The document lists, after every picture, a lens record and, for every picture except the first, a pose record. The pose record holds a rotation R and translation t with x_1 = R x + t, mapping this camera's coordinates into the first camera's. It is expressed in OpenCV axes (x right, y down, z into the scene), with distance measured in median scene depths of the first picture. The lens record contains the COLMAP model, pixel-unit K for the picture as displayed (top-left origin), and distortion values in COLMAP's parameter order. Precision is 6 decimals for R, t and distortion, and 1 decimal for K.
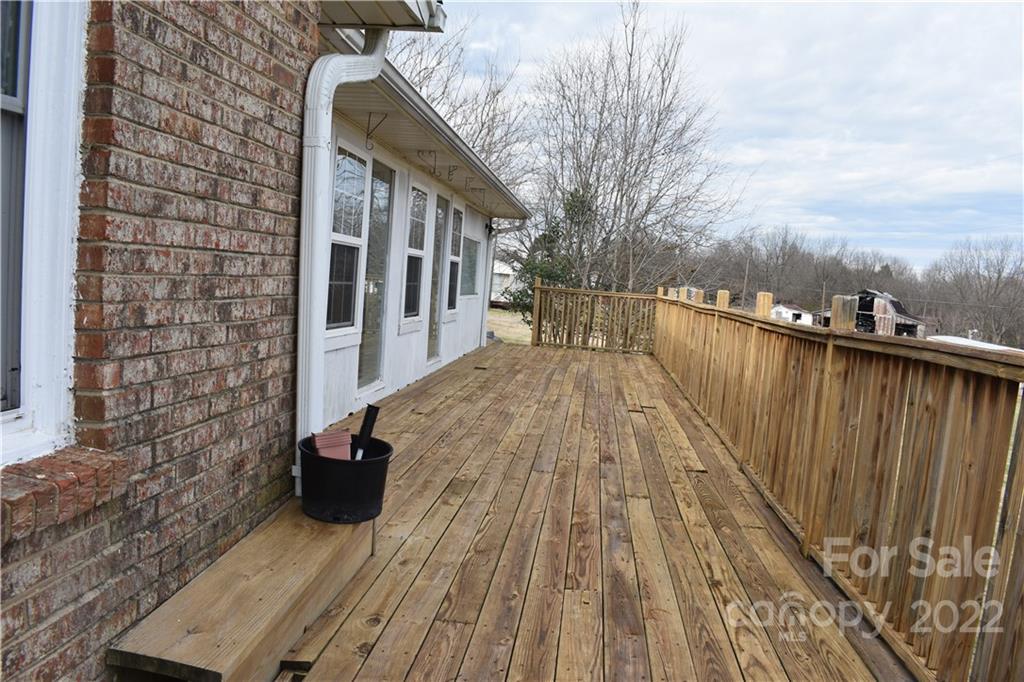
lens RADIAL K [[834.3, 0, 512.0], [0, 834.3, 341.0], [0, 0, 1]] dist [-0.095985, 0.020148]
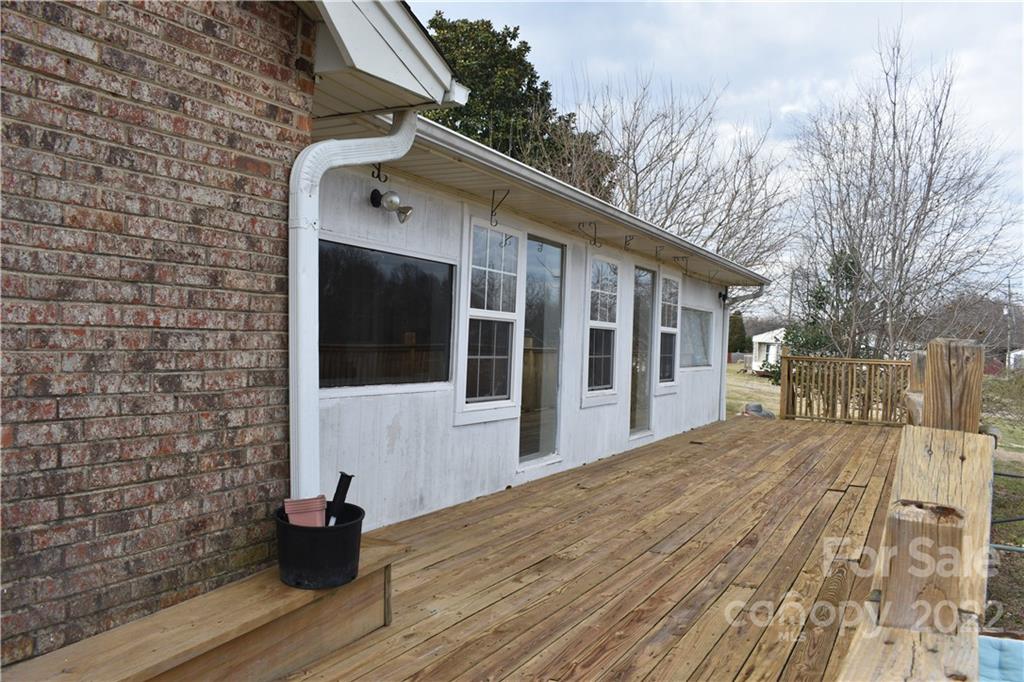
lens RADIAL K [[834.3, 0, 512.0], [0, 834.3, 341.0], [0, 0, 1]] dist [-0.095985, 0.020148]
pose [[0.934420, -0.038456, -0.354091, 0.471661], [0.006096, 0.995735, -0.092055, 0.012346], [0.356121, 0.083860, 0.930669, 0.138765]]
